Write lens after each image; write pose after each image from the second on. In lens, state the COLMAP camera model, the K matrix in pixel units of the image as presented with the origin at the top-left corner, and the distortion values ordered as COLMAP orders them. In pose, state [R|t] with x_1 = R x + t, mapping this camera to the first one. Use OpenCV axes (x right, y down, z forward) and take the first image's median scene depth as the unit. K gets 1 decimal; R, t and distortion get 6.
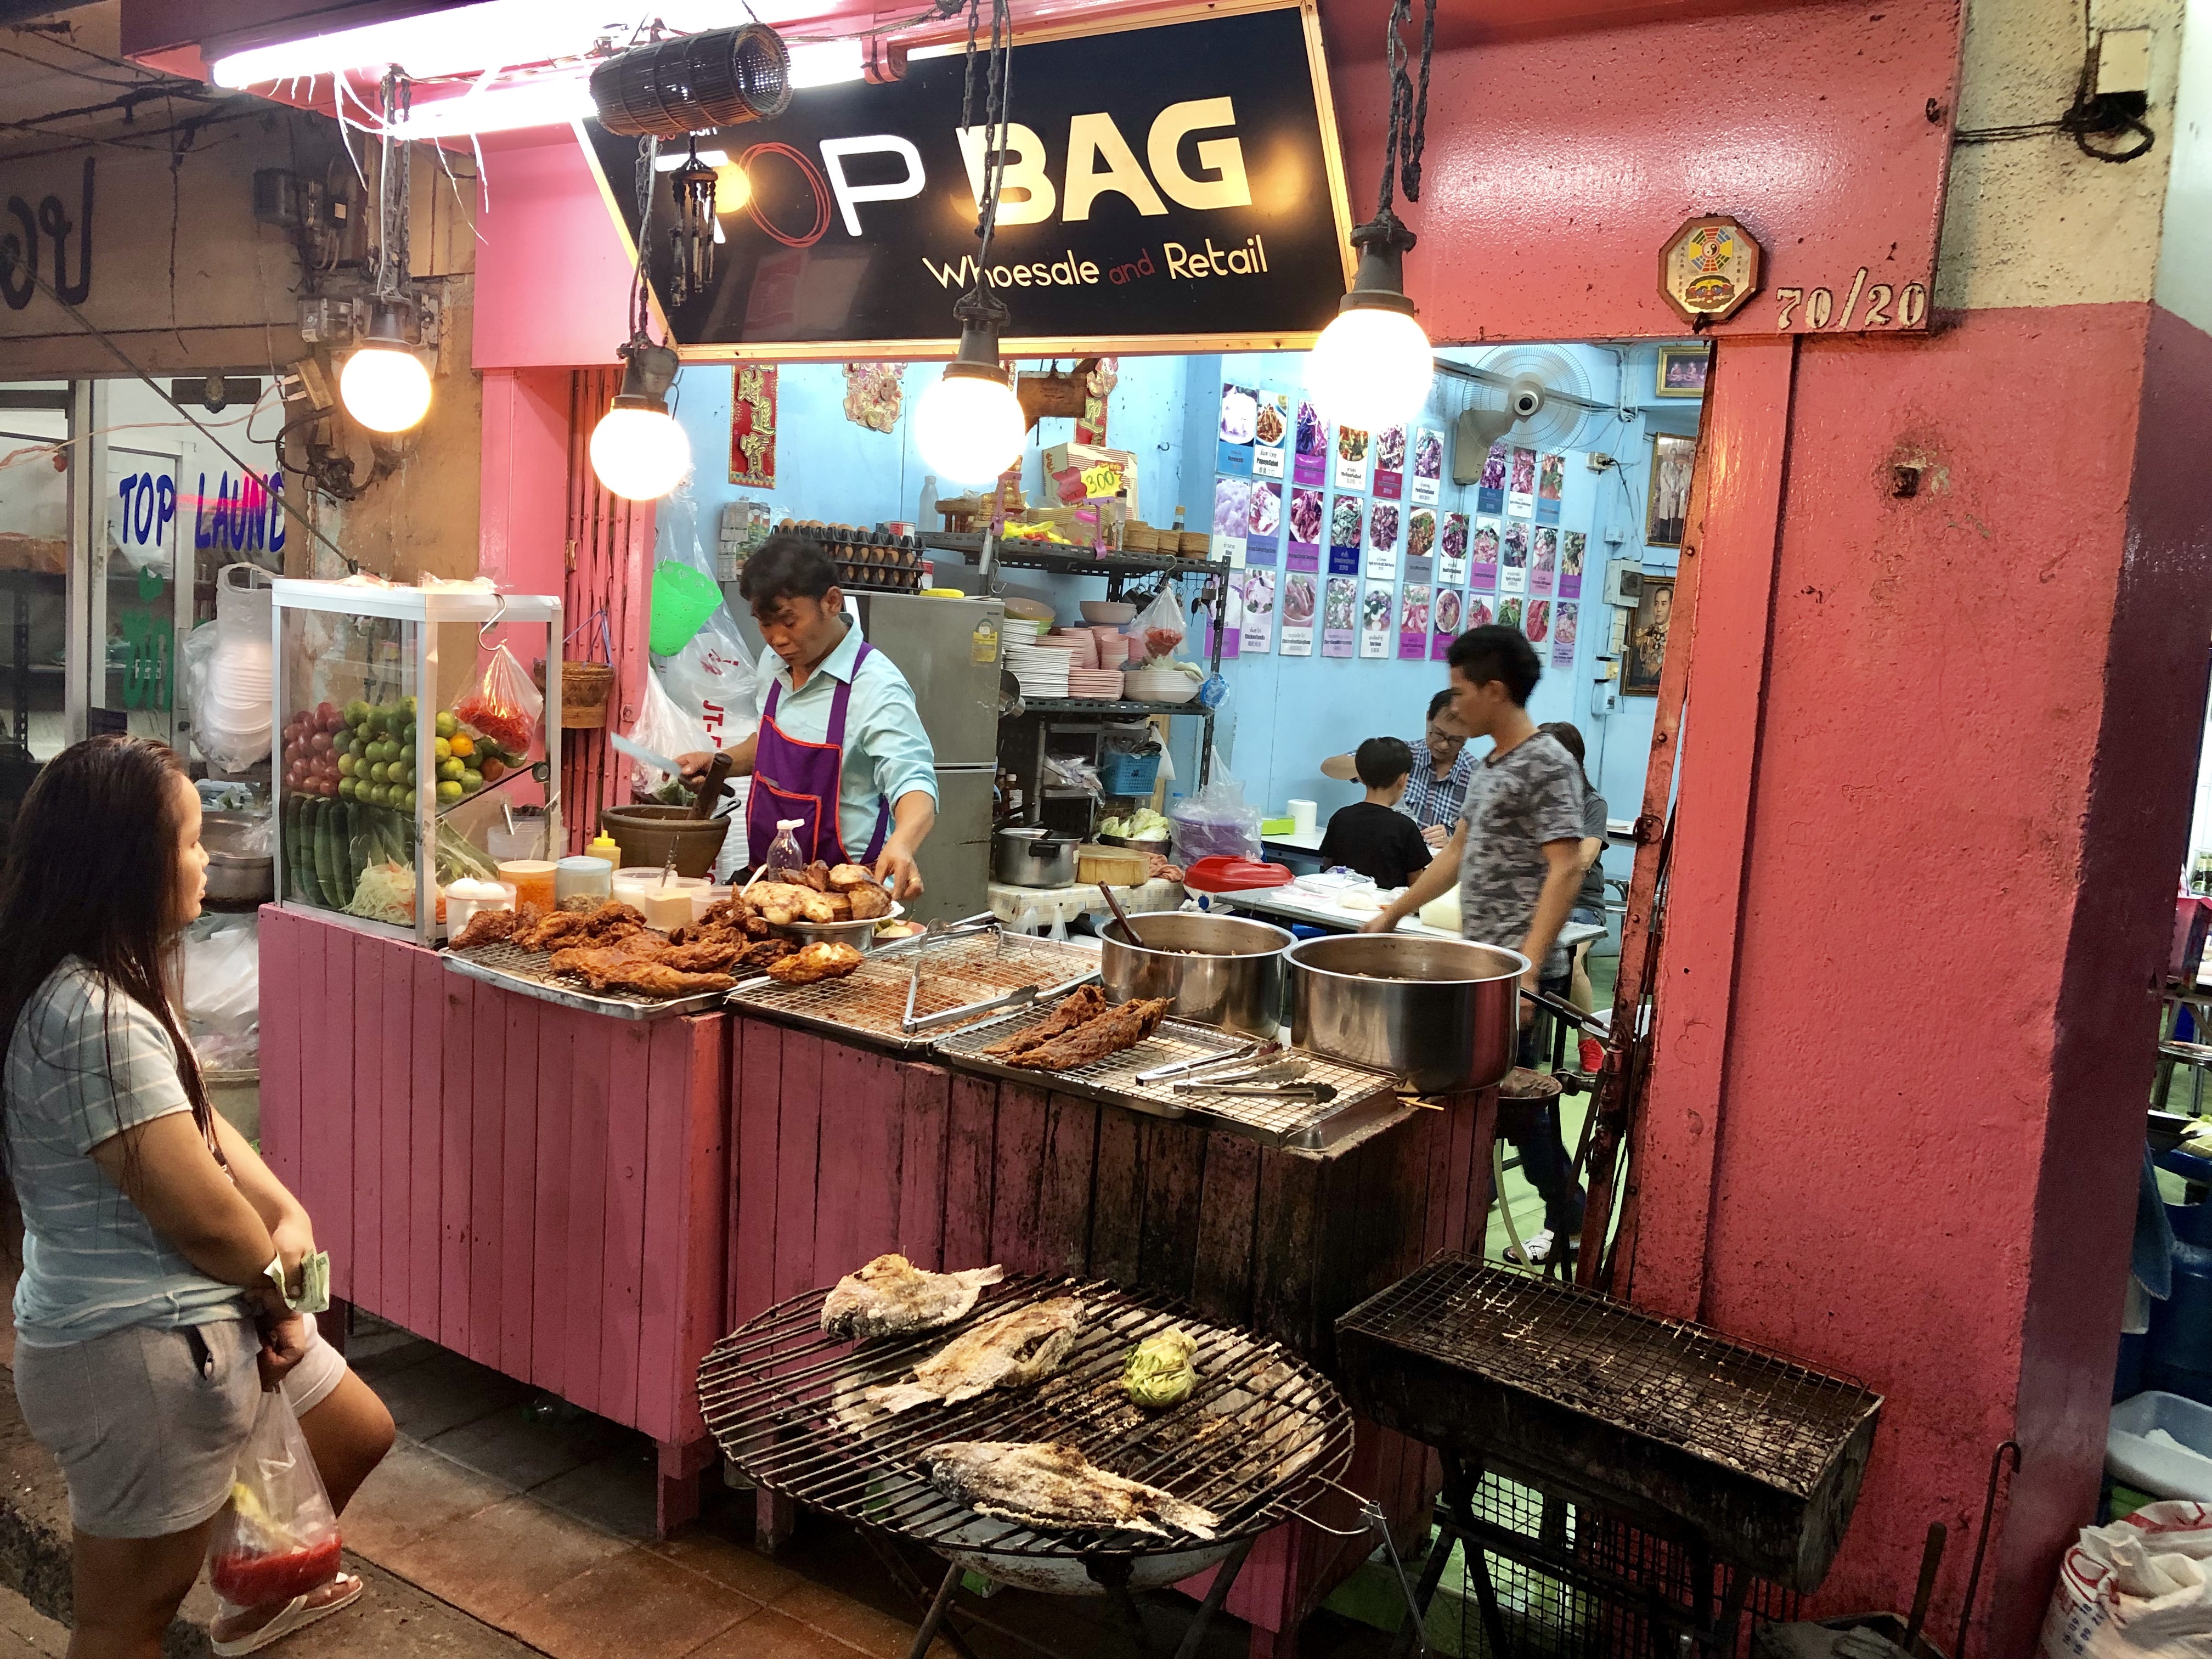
lens RADIAL K [[1779.1, 0, 1111.9], [0, 1779.1, 818.1], [0, 0, 1]] dist [0.071758, 0.004543]
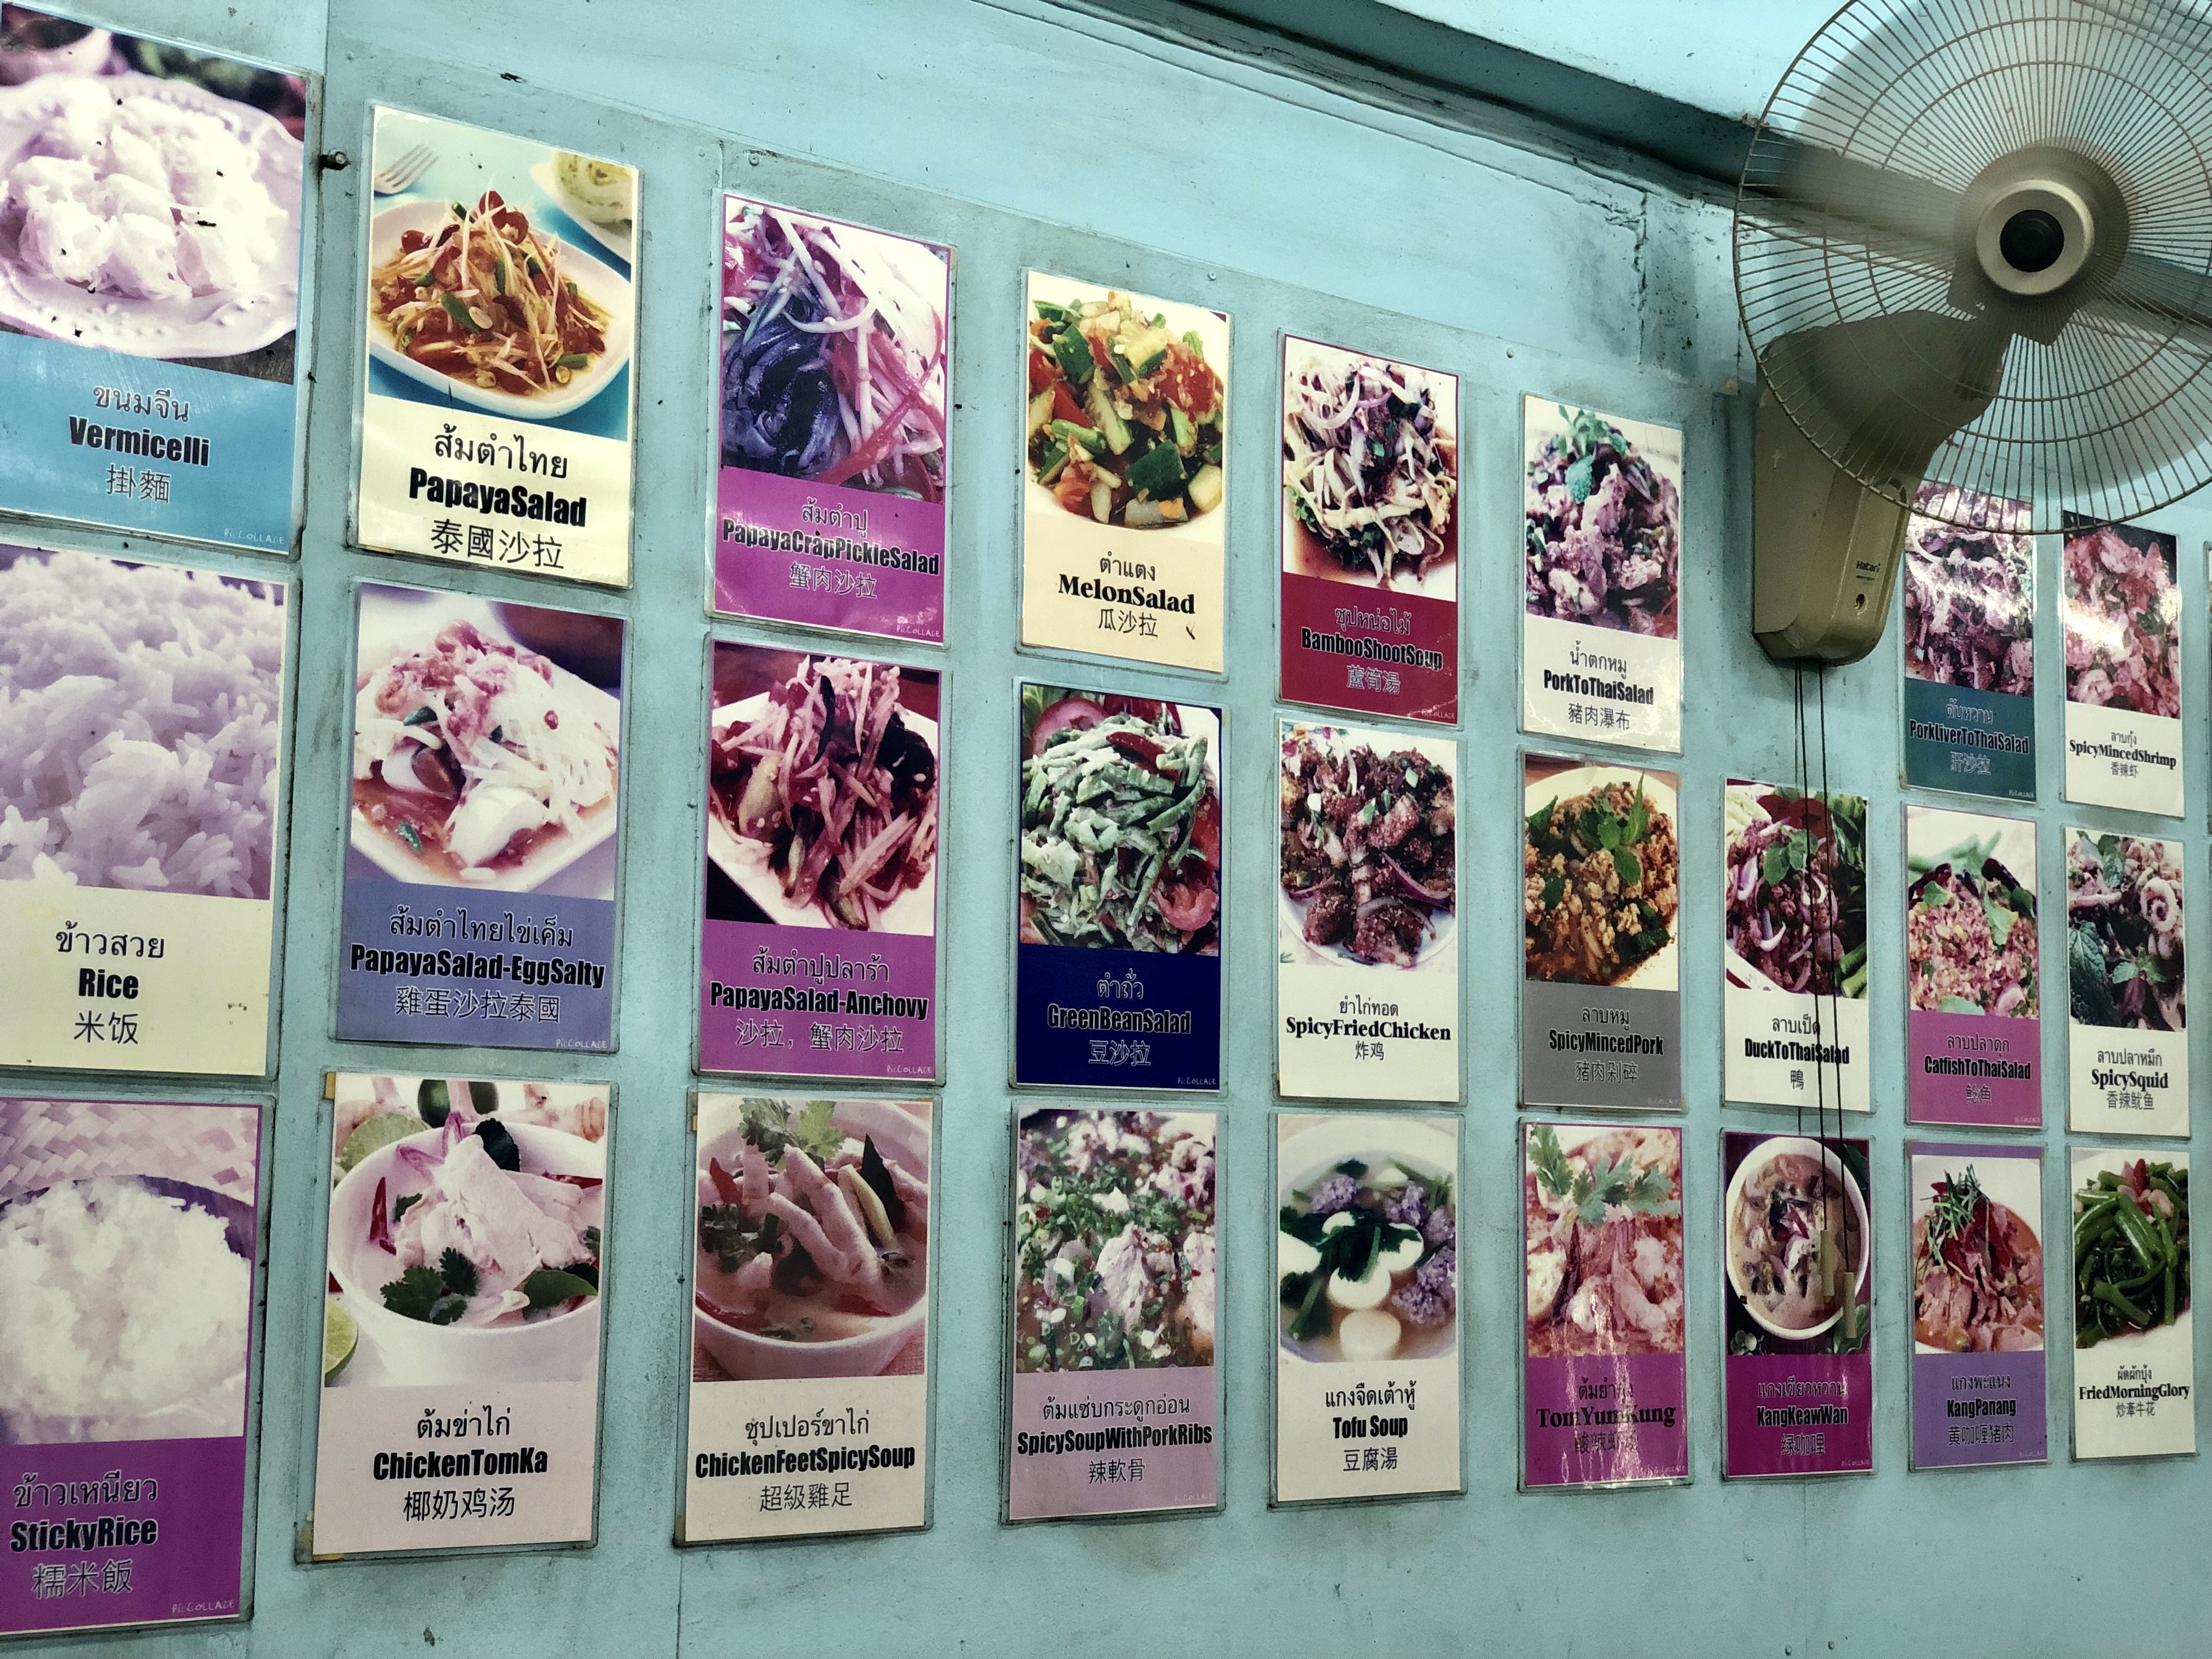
lens RADIAL K [[3340.6, 0, 1105.3], [0, 3340.6, 830.8], [0, 0, 1]] dist [0.055195, 0.000000]
pose [[0.986603, -0.065458, -0.149431, 0.181561], [0.029218, 0.972062, -0.232900, -0.077381], [0.160501, 0.225413, 0.960952, 0.631108]]
